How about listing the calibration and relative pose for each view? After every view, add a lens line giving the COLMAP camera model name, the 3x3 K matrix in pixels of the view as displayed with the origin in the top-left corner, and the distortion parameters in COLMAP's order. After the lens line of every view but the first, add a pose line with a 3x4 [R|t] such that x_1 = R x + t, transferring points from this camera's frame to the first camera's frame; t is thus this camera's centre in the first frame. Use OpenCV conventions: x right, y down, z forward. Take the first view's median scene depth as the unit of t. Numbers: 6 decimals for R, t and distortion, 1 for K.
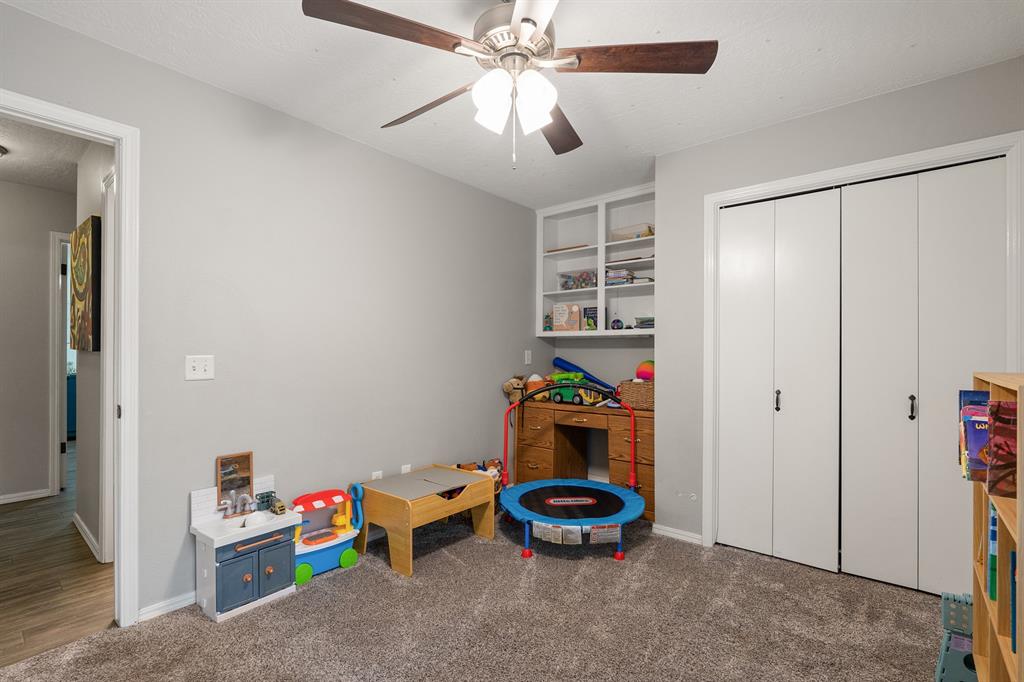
lens RADIAL K [[455.5, 0, 513.8], [0, 455.5, 349.1], [0, 0, 1]] dist [-0.001923, 0.000332]
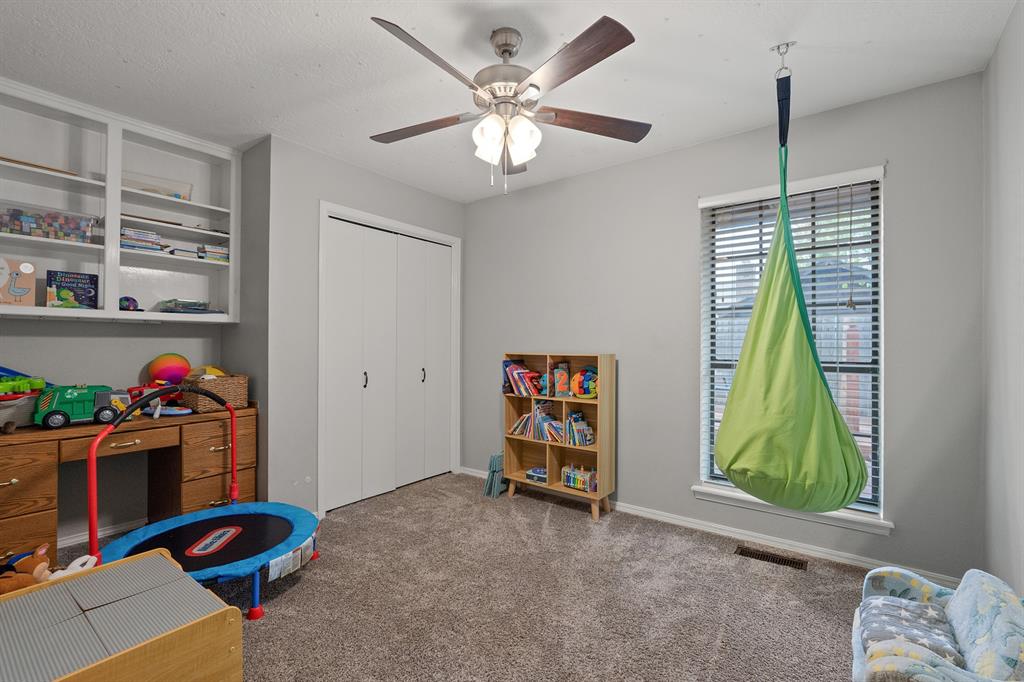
lens RADIAL K [[450.1, 0, 512.0], [0, 450.1, 341.0], [0, 0, 1]] dist [-0.002096, -0.000143]
pose [[-0.039178, 0.006985, 0.999208, -0.566106], [-0.008687, 0.999935, -0.007331, 0.004539], [-0.999194, -0.008968, -0.039115, 0.479369]]
